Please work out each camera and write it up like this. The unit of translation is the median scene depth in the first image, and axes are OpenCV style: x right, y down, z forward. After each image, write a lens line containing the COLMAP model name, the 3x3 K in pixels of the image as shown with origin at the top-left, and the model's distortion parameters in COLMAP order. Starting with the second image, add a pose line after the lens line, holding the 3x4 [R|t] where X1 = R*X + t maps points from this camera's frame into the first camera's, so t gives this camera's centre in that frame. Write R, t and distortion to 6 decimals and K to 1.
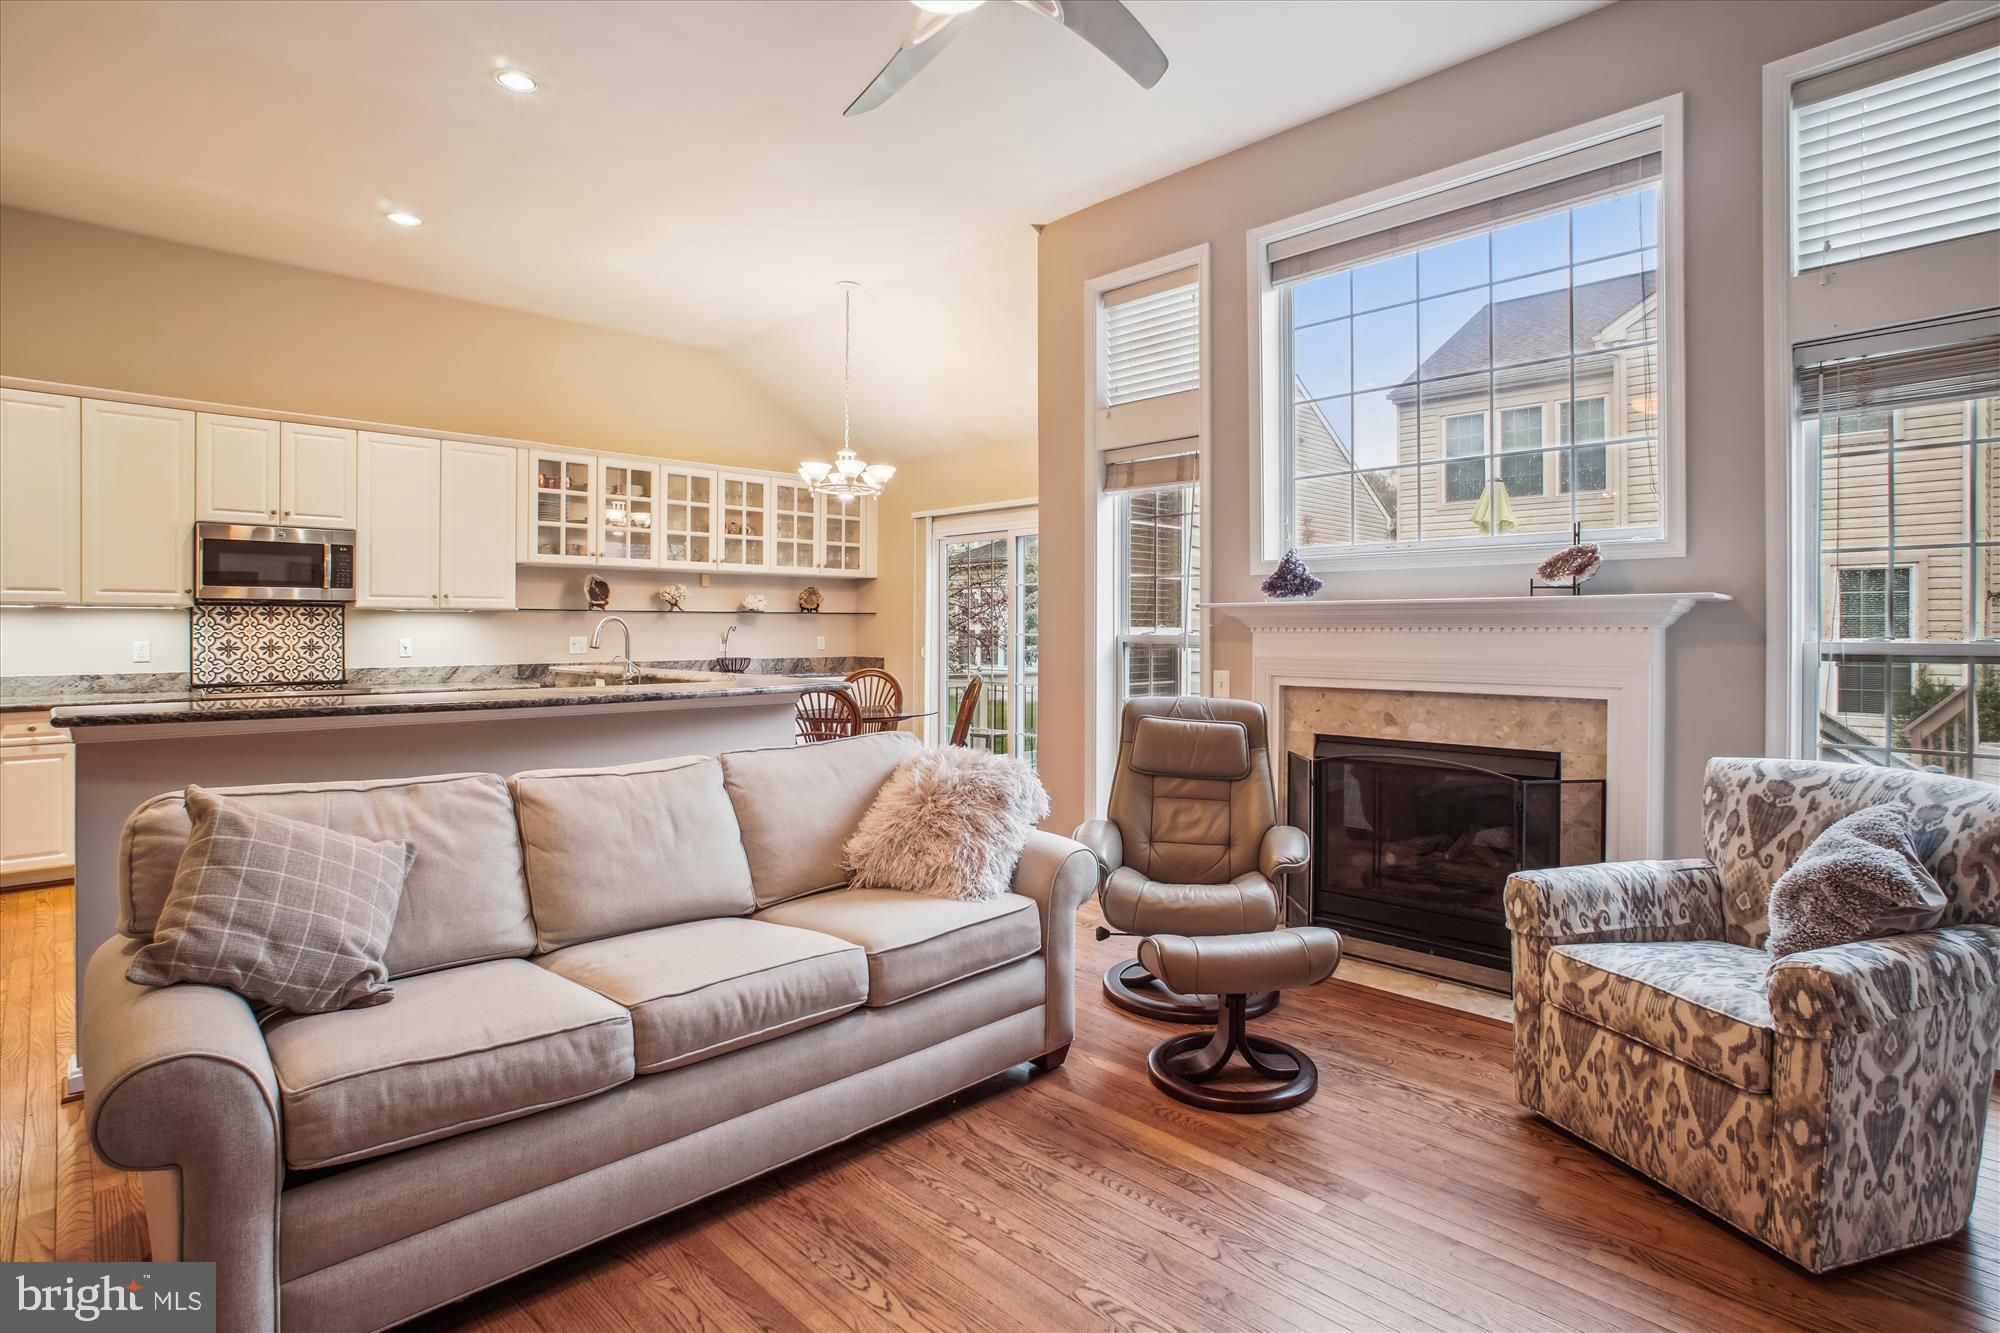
lens RADIAL K [[1012.7, 0, 1007.3], [0, 1012.7, 631.3], [0, 0, 1]] dist [-0.031914, 0.012090]
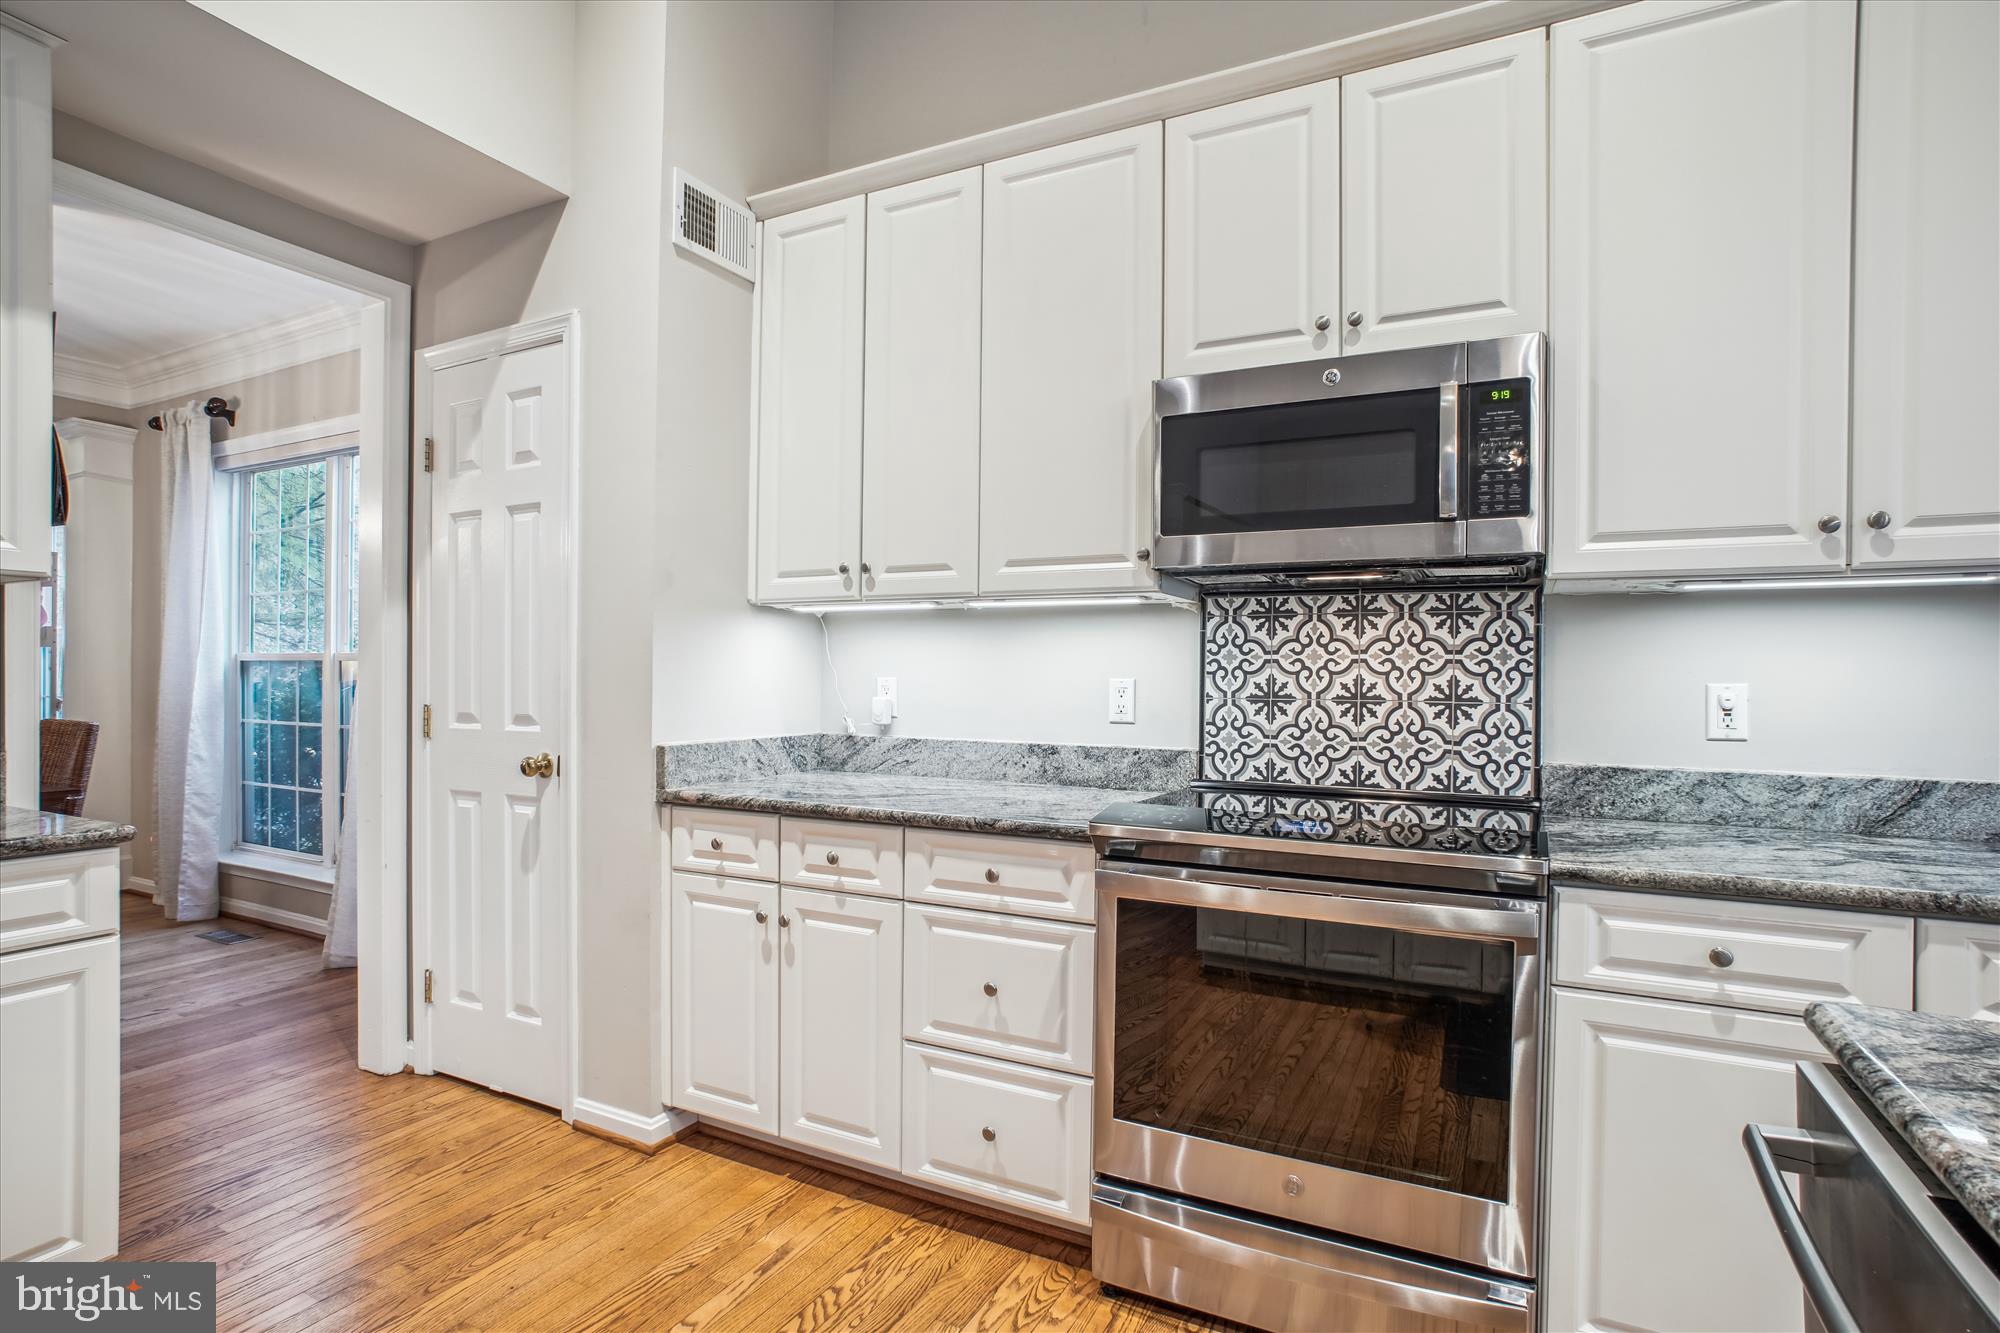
lens RADIAL K [[1012.7, 0, 1009.6], [0, 1012.7, 673.4], [0, 0, 1]] dist [-0.031914, 0.012090]
pose [[0.316076, -0.005255, -0.948719, -0.302427], [-0.014689, 0.999838, -0.010432, 0.009283], [0.948620, 0.017233, 0.315948, 0.554470]]
